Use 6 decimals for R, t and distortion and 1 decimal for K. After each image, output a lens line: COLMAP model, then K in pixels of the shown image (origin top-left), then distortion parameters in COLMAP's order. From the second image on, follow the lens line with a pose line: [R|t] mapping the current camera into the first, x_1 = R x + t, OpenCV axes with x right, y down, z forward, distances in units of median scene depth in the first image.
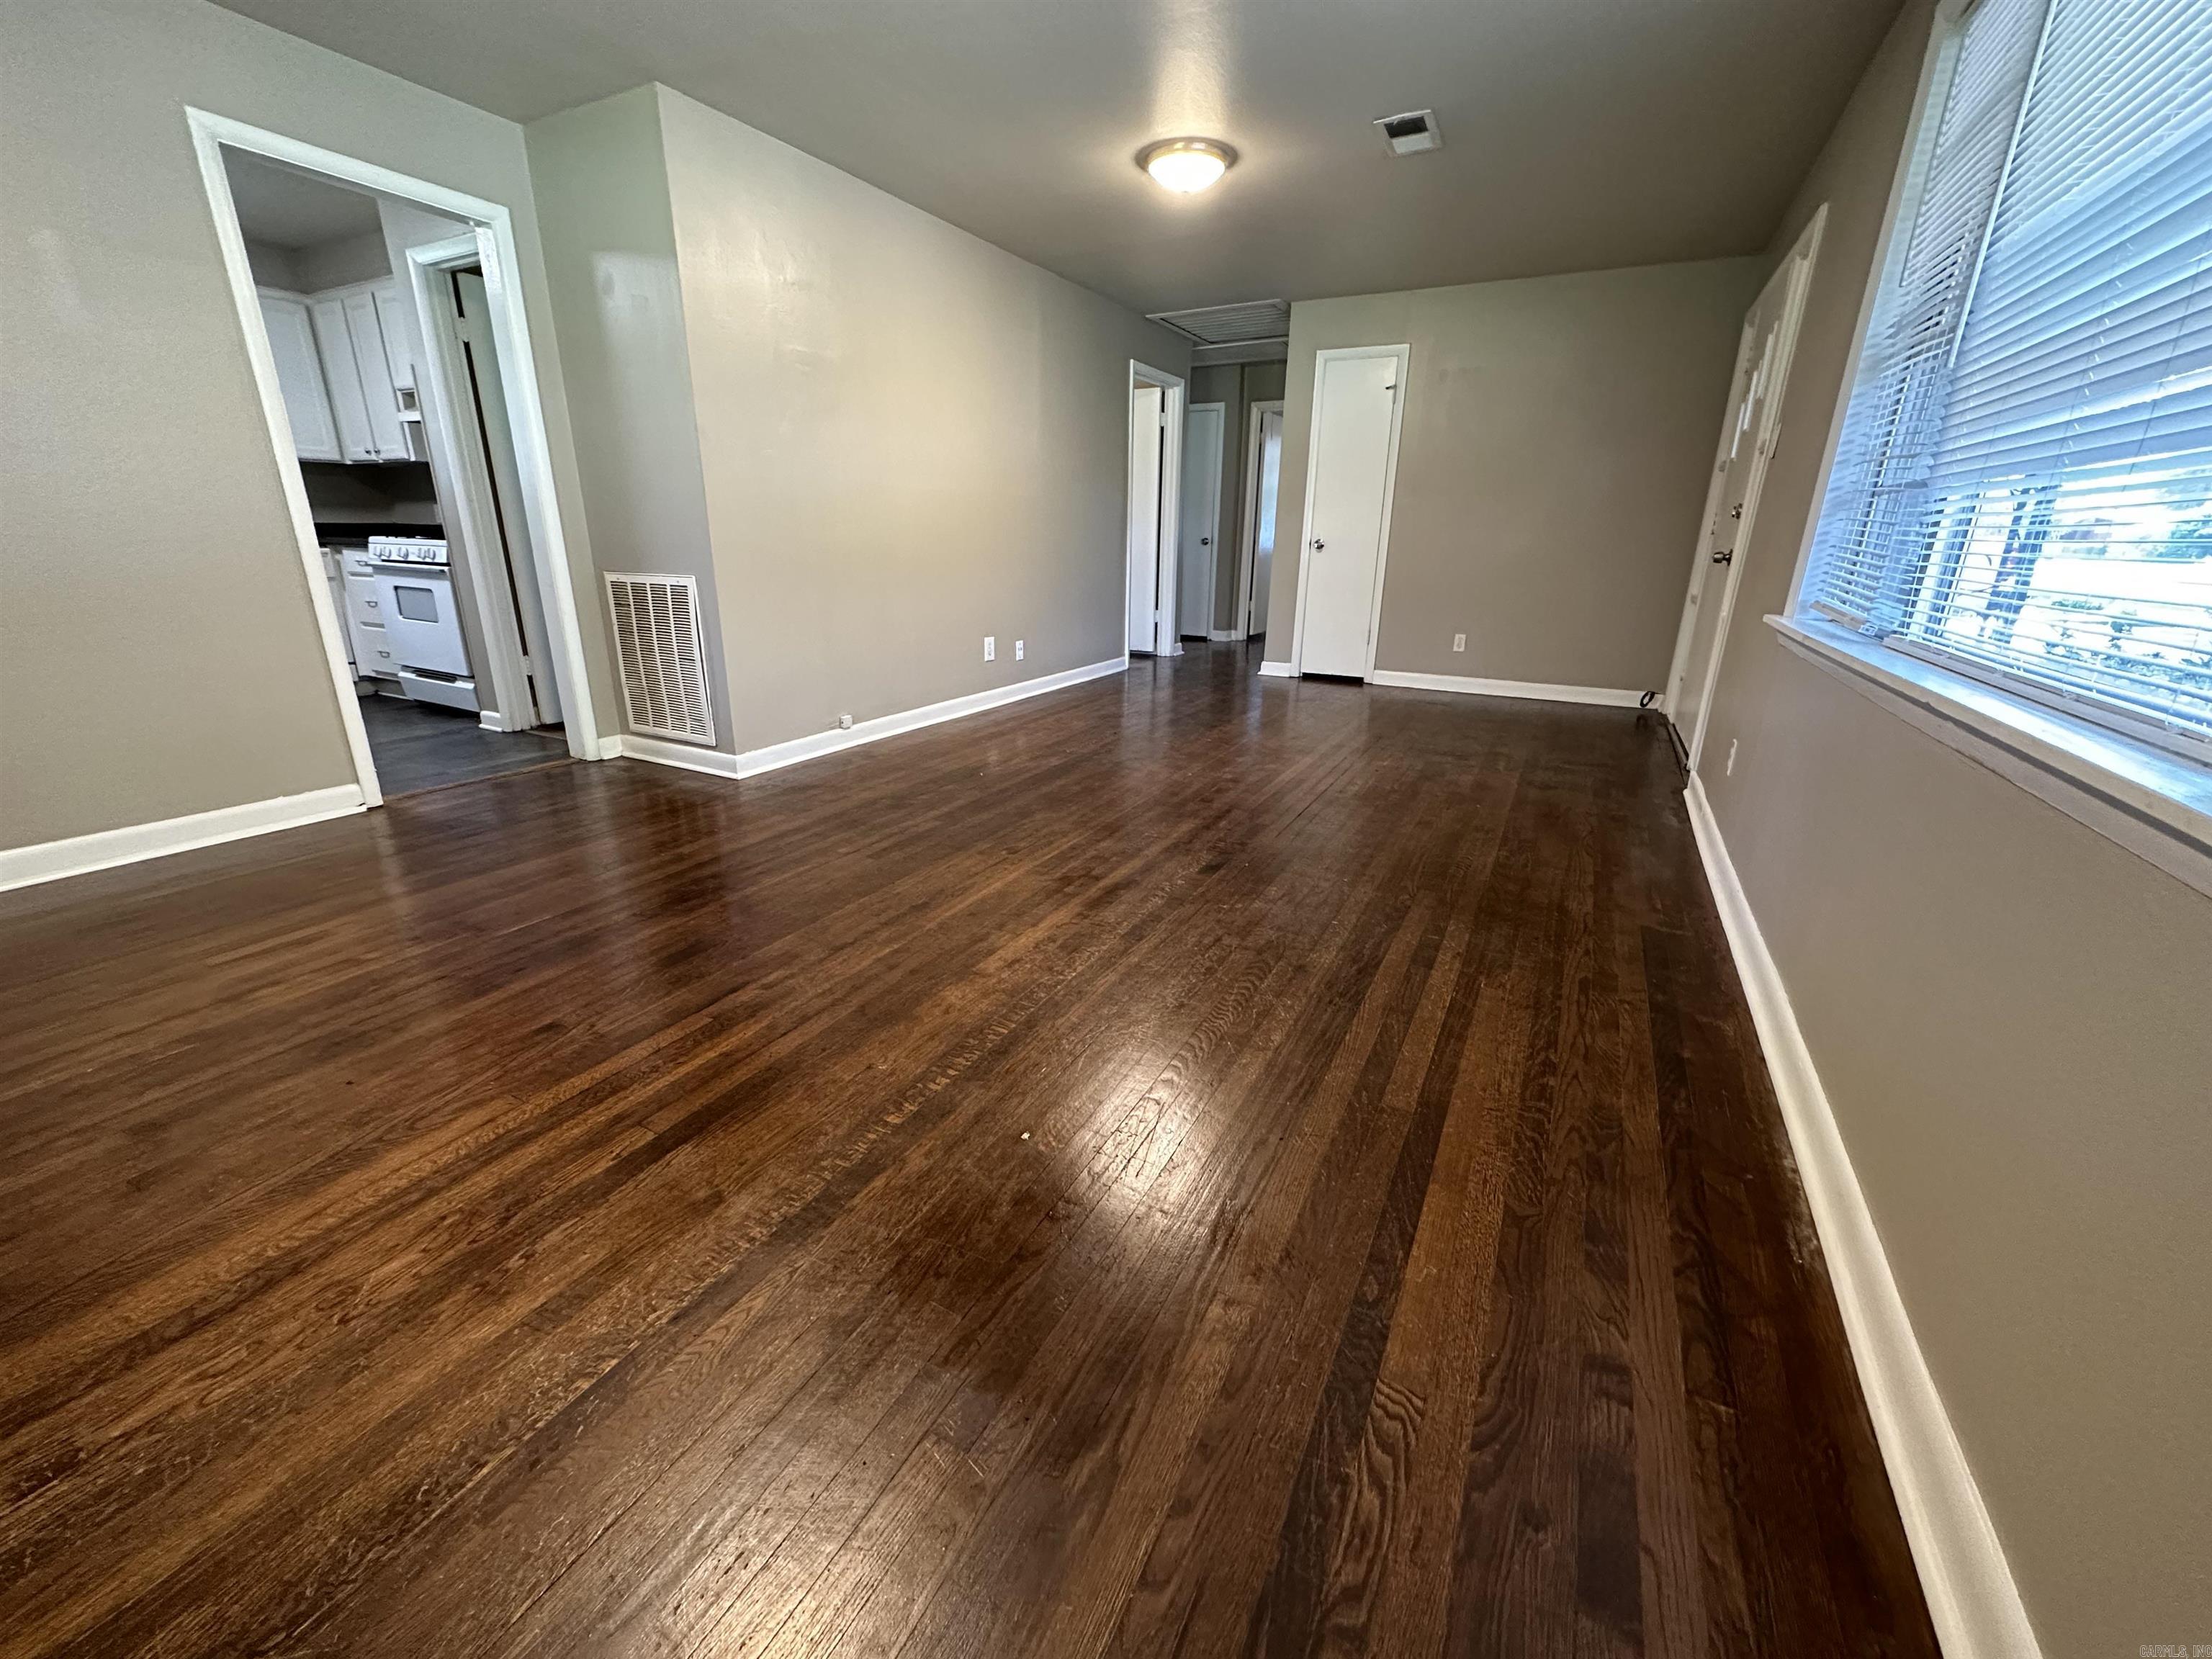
lens RADIAL K [[879.3, 0, 1104.0], [0, 879.3, 829.7], [0, 0, 1]] dist [-0.004229, 0.000703]
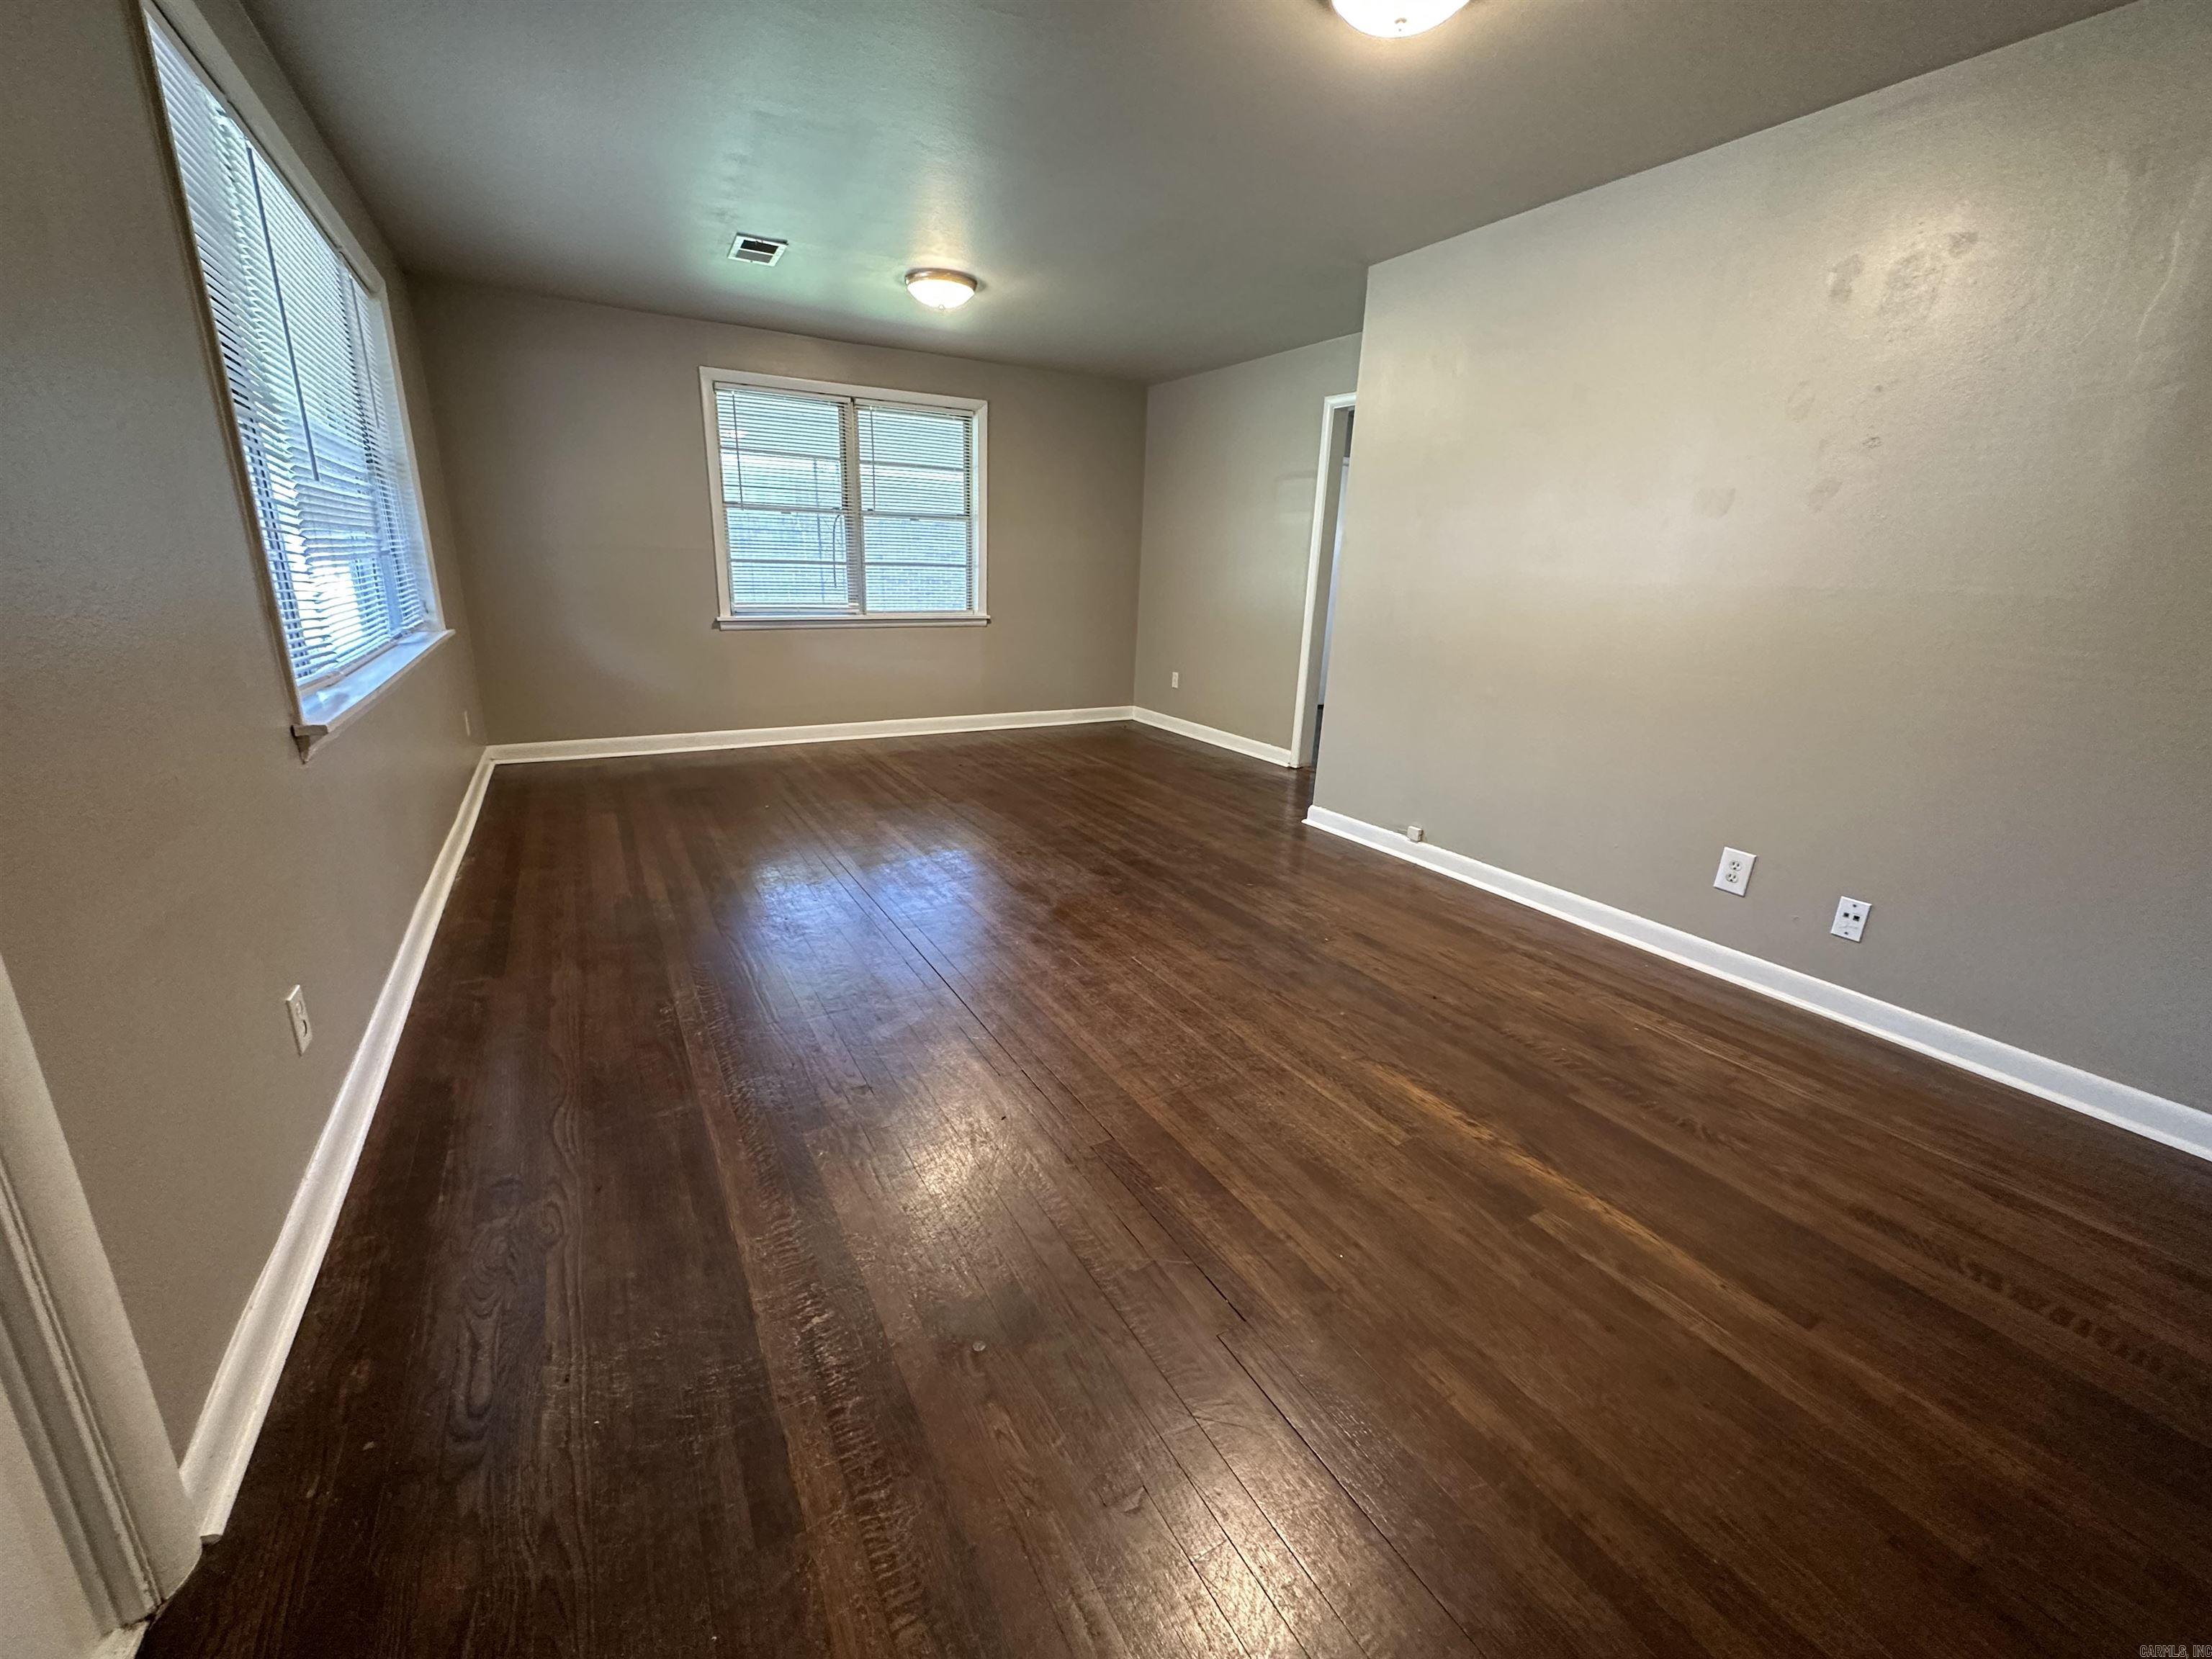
lens RADIAL K [[879.3, 0, 1104.0], [0, 879.3, 829.7], [0, 0, 1]] dist [-0.004229, 0.000703]
pose [[-0.522993, 0.212224, -0.825493, 0.852544], [-0.315251, 0.851660, 0.418679, -0.558264], [0.791893, 0.479204, -0.378508, 1.505427]]
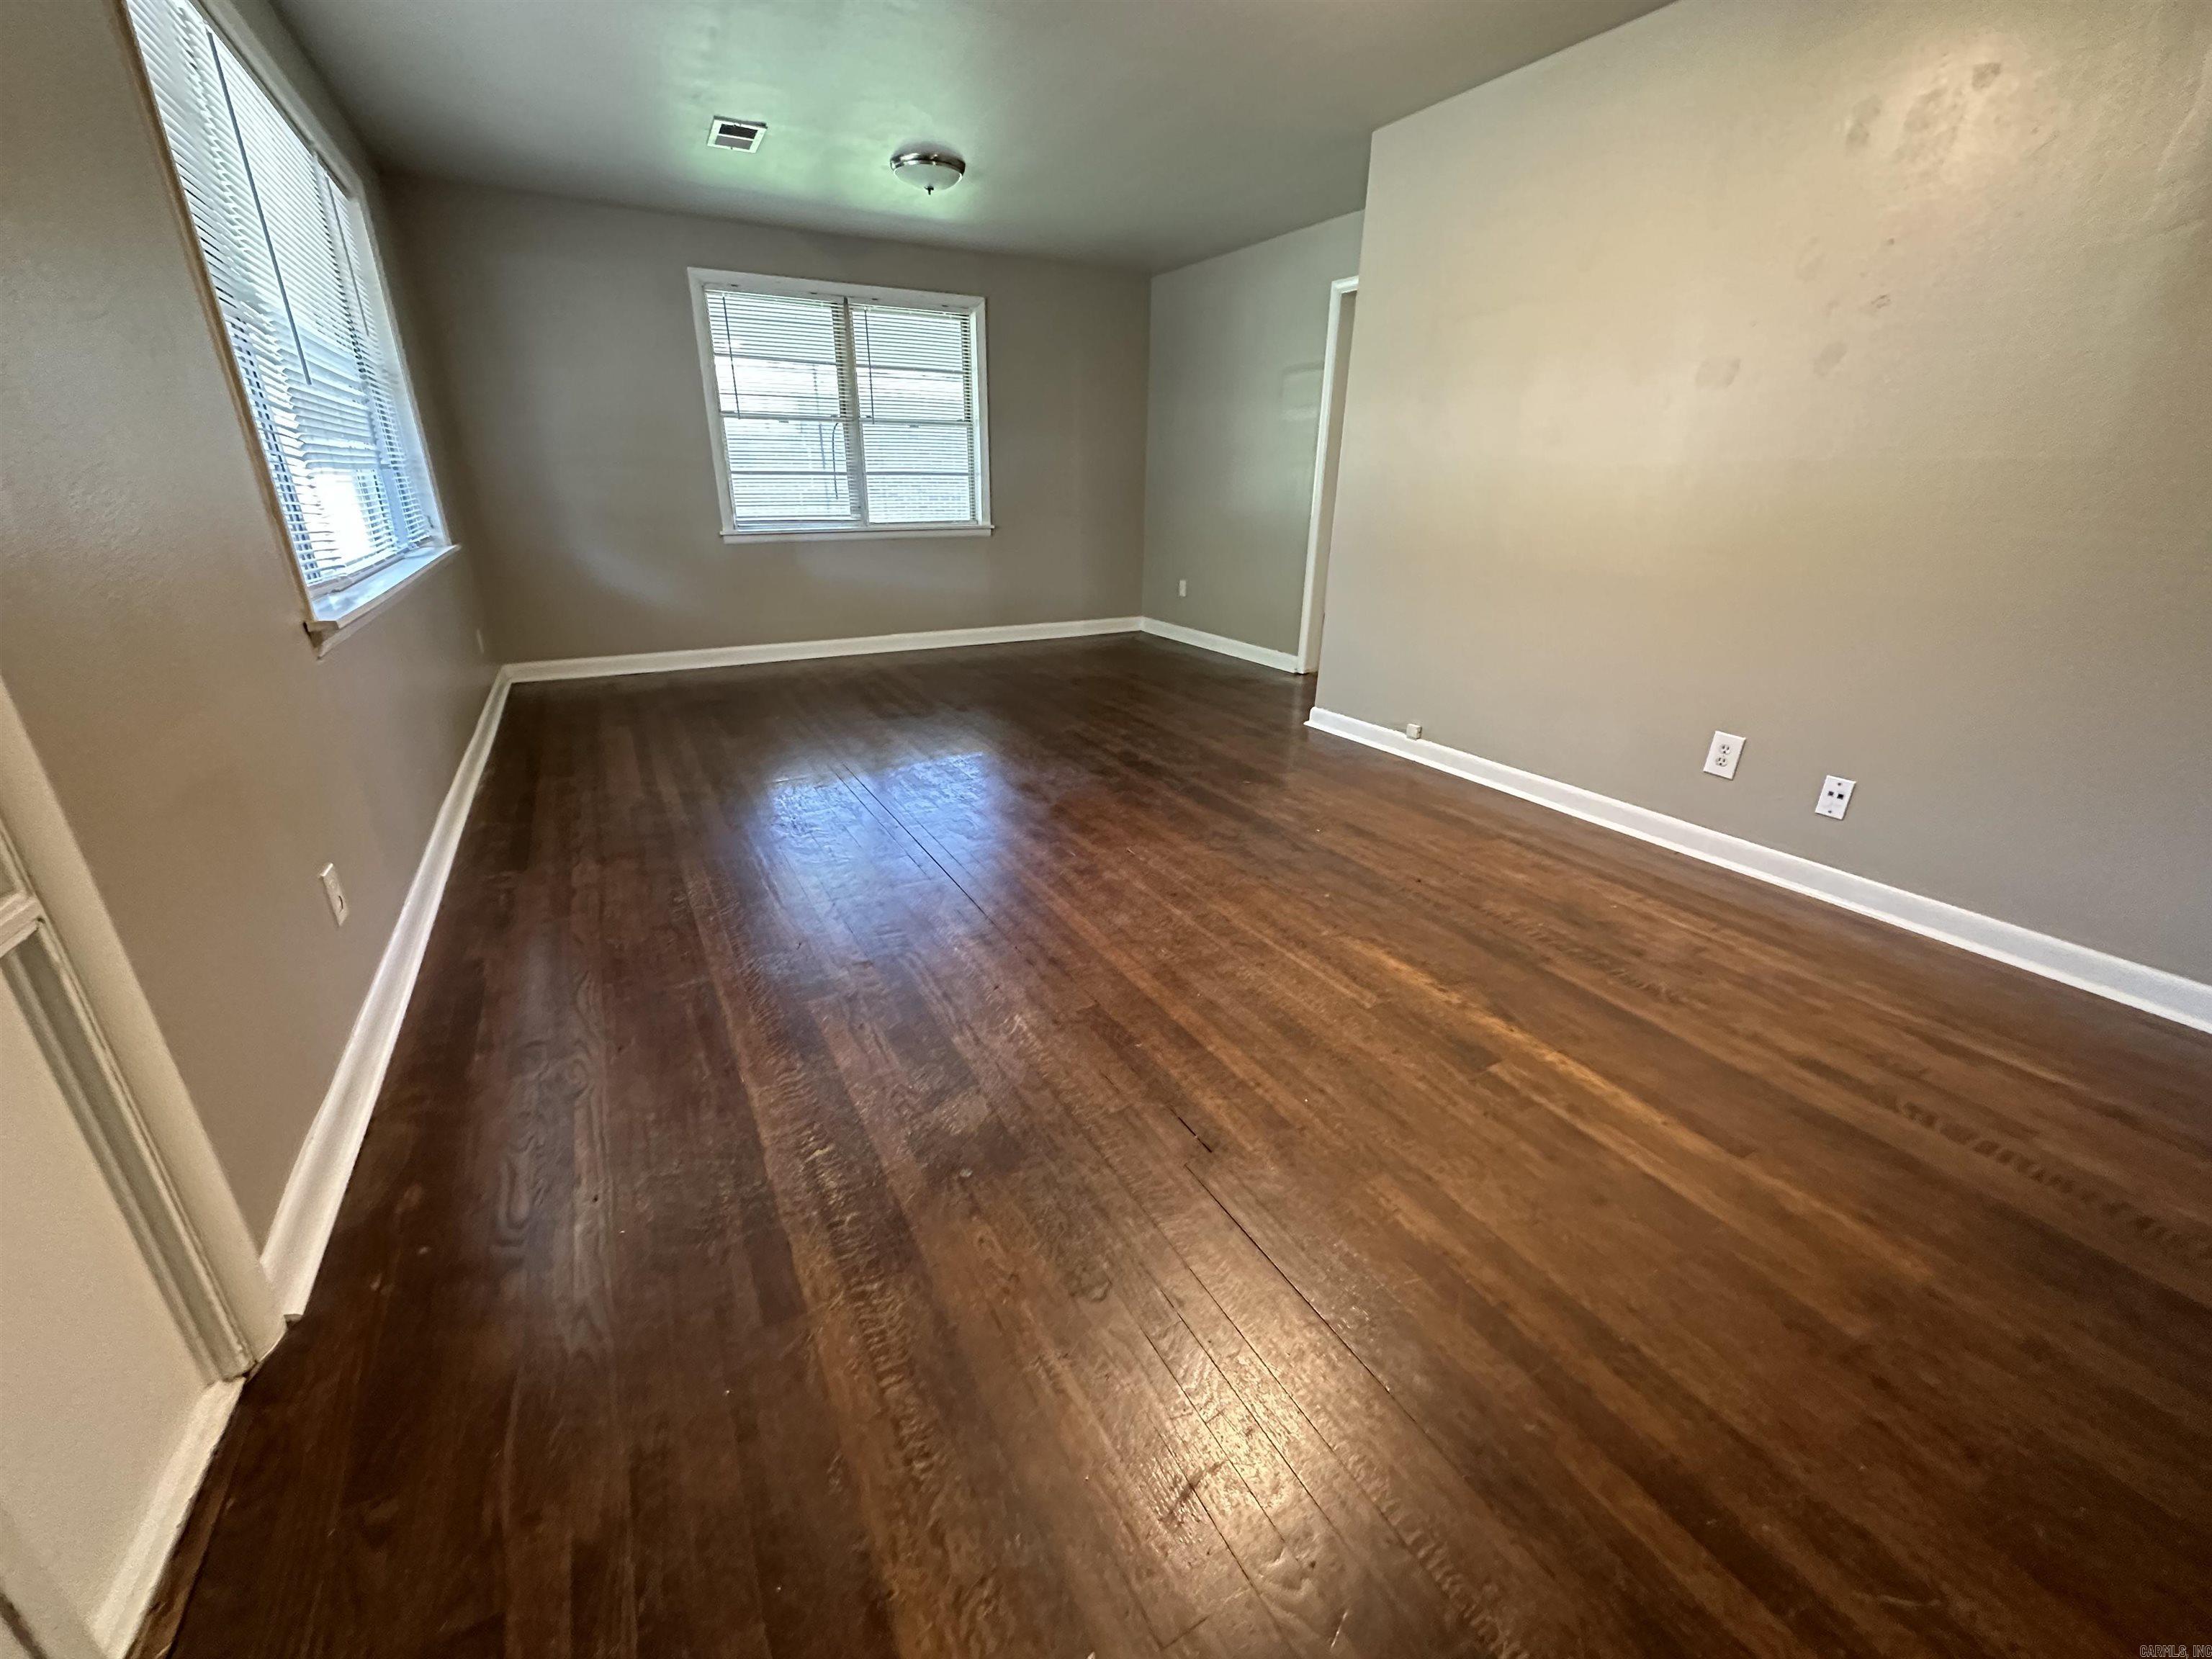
lens RADIAL K [[878.3, 0, 1105.0], [0, 878.3, 830.2], [0, 0, 1]] dist [-0.002649, 0.000153]
pose [[-0.538462, 0.289505, -0.791357, 0.863331], [-0.291978, 0.816849, 0.497501, -0.549501], [0.790448, 0.498944, -0.355312, 1.552510]]
